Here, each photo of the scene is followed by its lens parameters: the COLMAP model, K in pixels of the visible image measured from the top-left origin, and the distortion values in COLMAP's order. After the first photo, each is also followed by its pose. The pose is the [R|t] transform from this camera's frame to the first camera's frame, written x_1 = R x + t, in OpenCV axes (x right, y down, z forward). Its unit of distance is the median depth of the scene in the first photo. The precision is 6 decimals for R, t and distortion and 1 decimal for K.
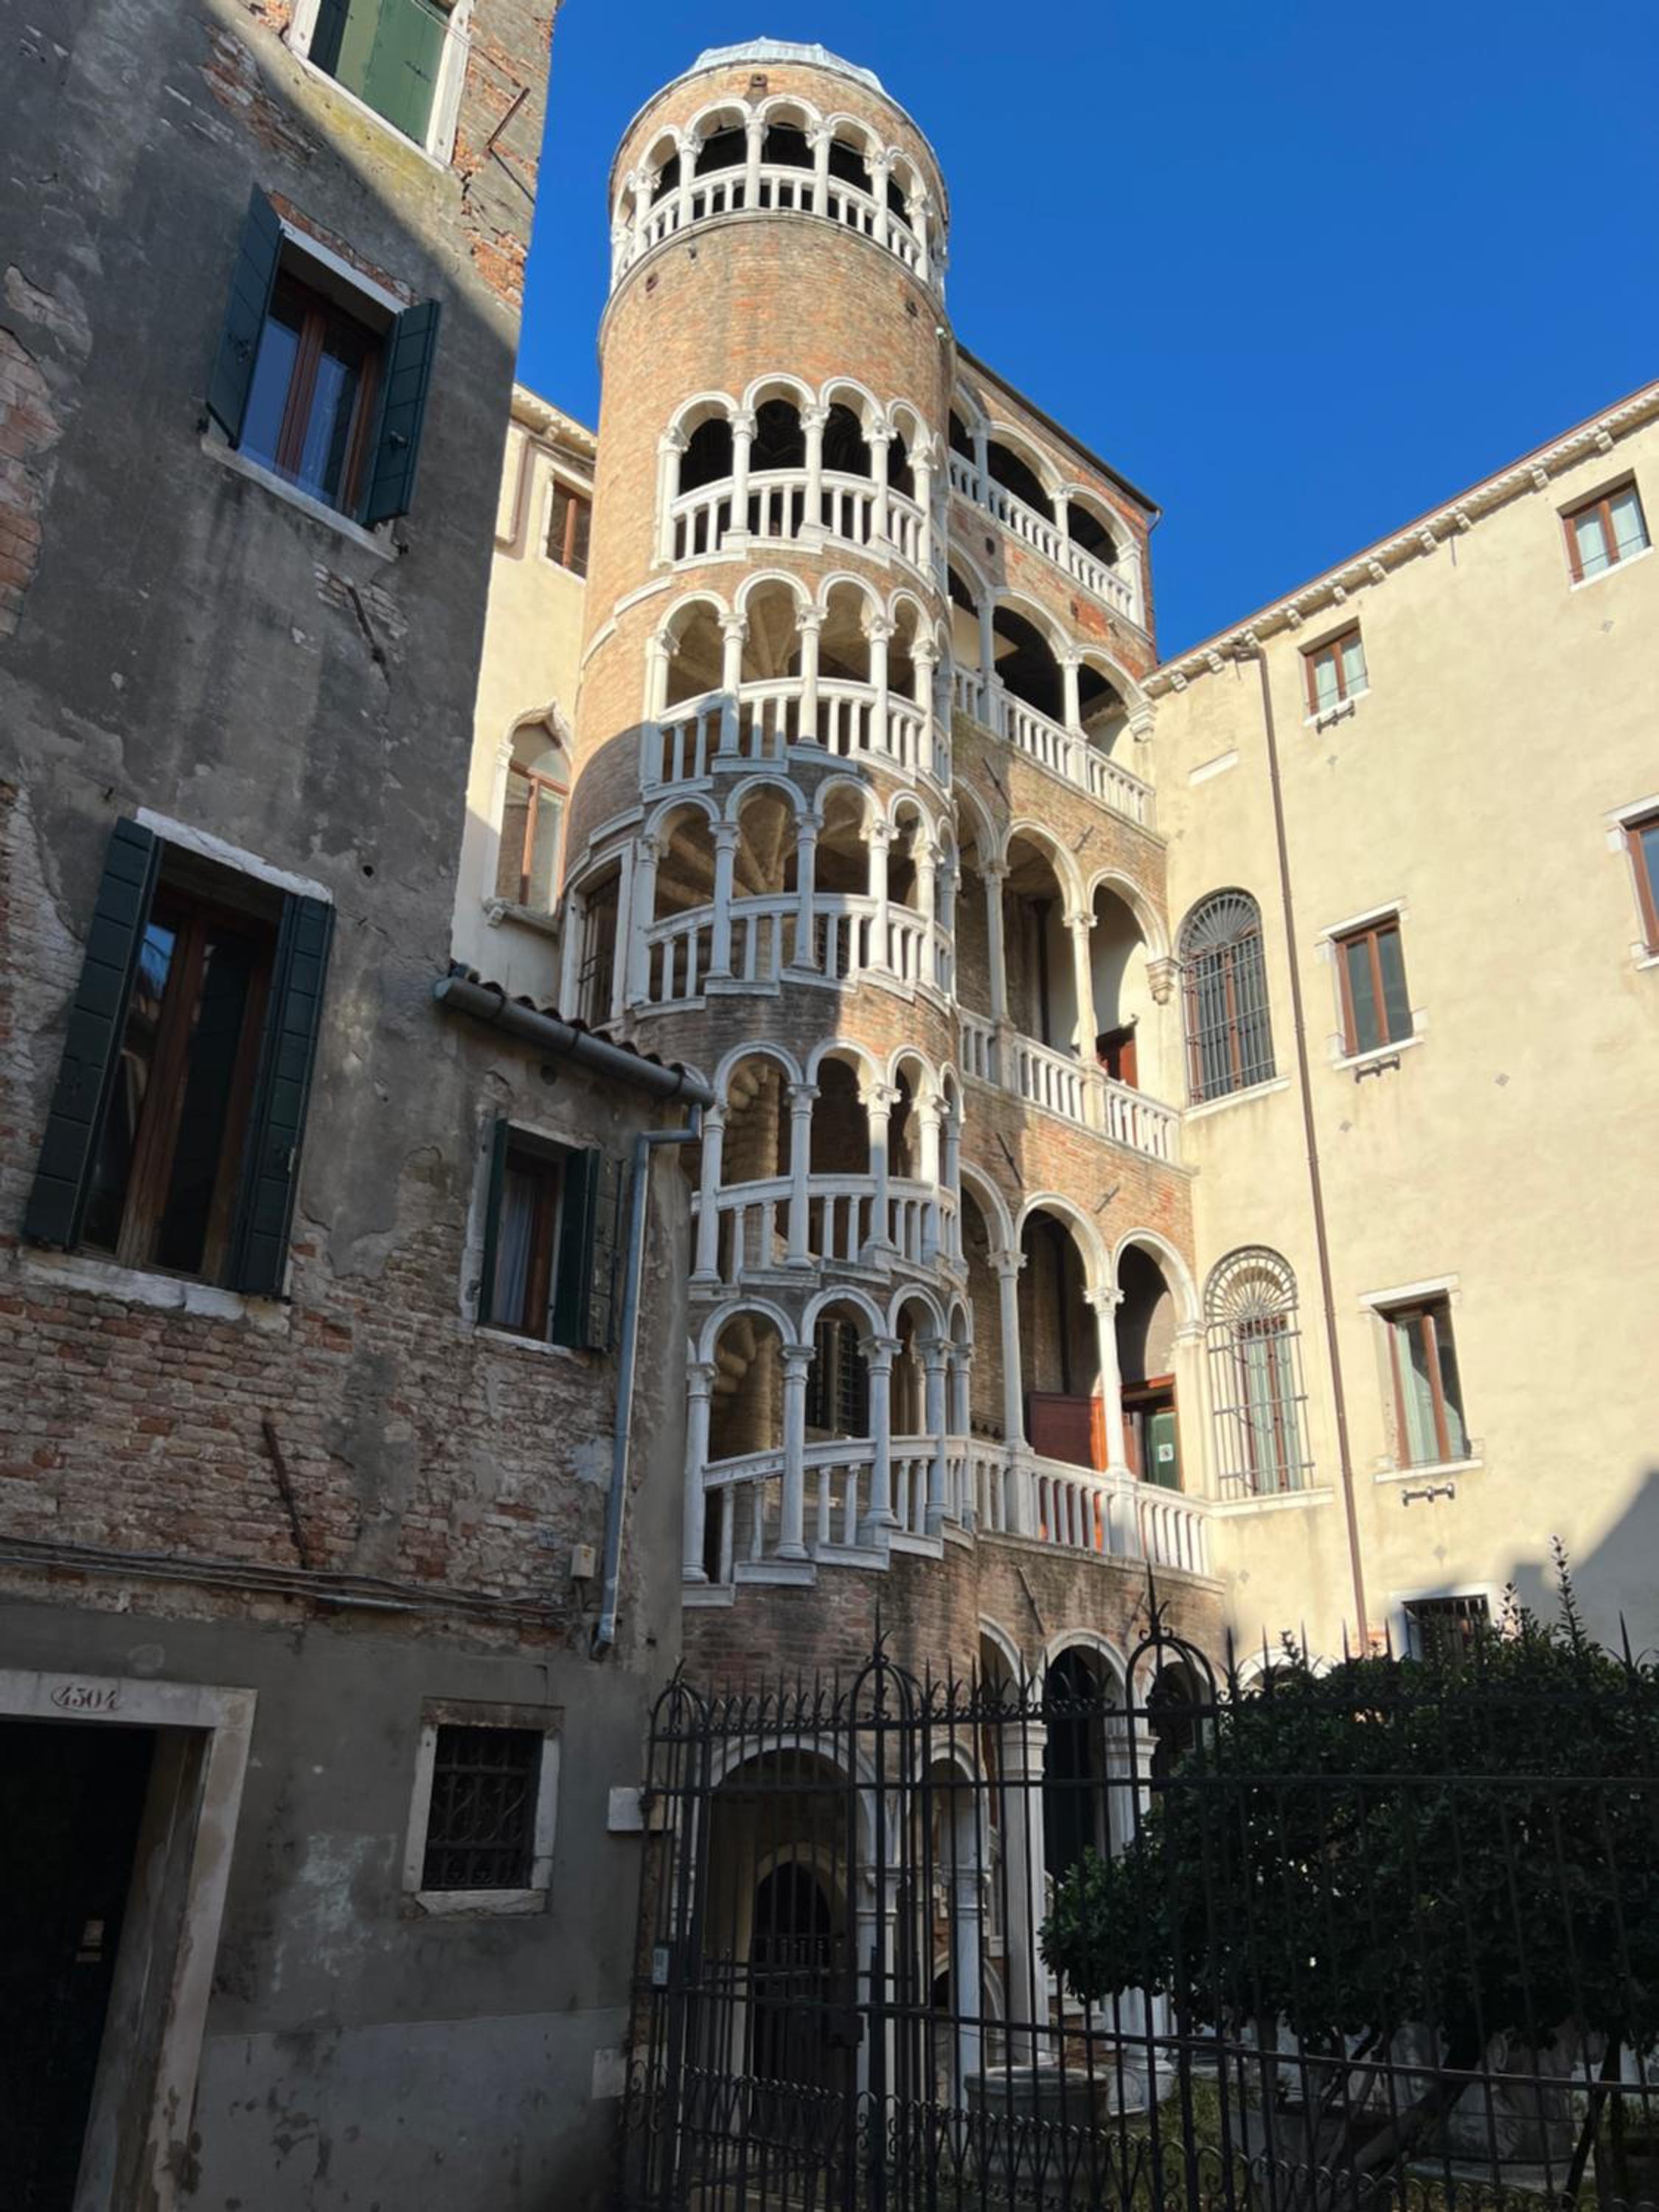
lens RADIAL K [[1664.4, 0, 833.1], [0, 1664.4, 1110.0], [0, 0, 1]] dist [0.098957, -0.108996]
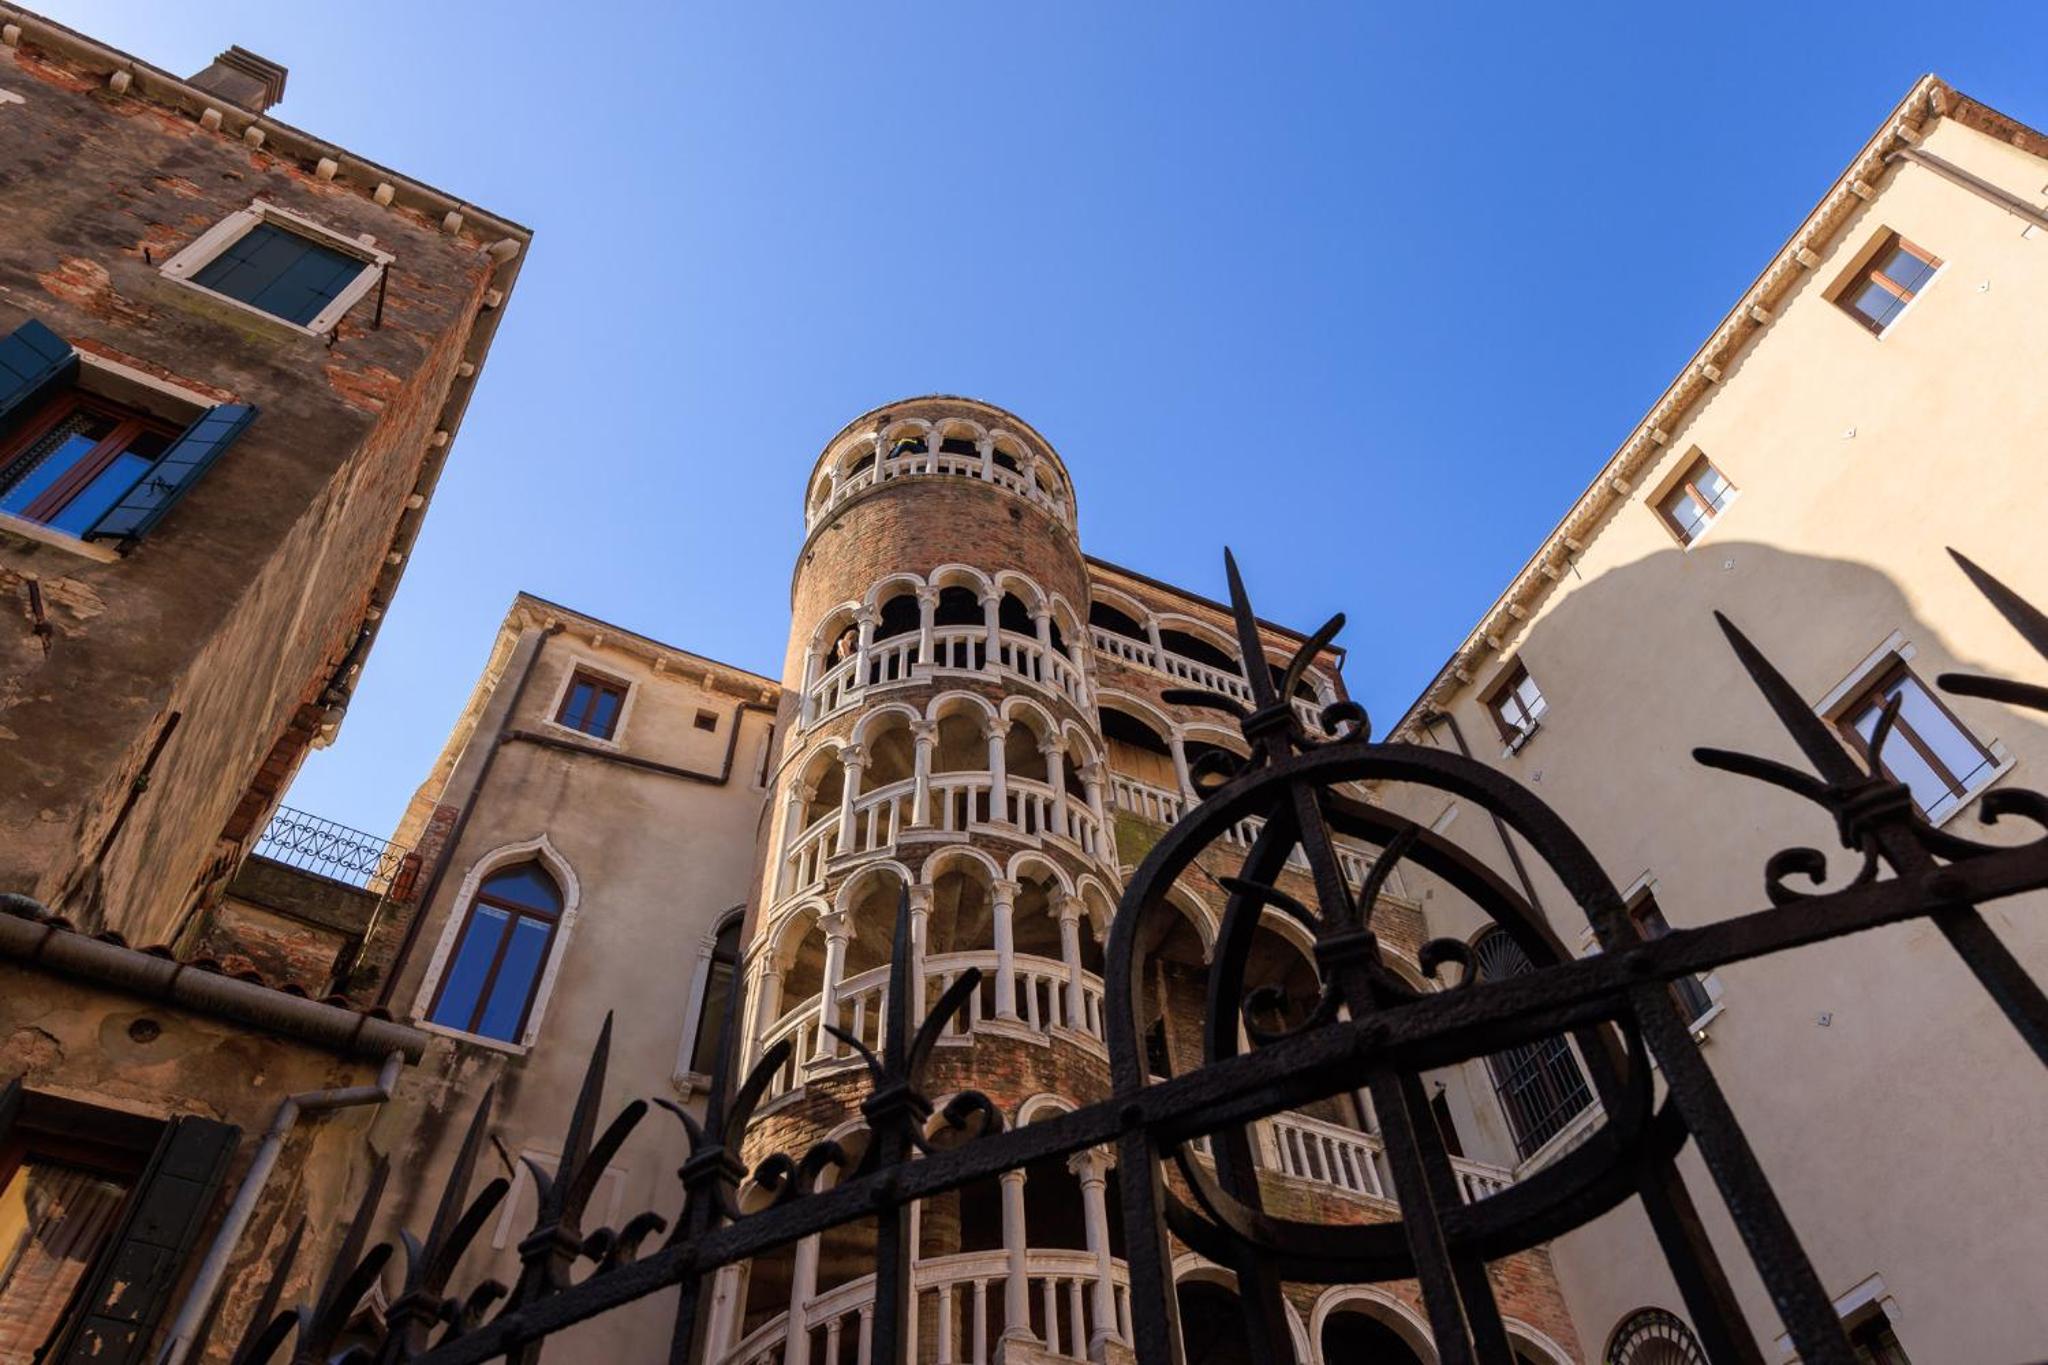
lens RADIAL K [[1355.7, 0, 1038.7], [0, 1355.7, 684.7], [0, 0, 1]] dist [-0.000413, -0.000836]
pose [[0.949682, -0.278865, -0.142610, 0.227344], [0.175157, 0.850302, -0.496293, 0.145062], [0.259660, 0.446342, 0.856362, 0.331527]]
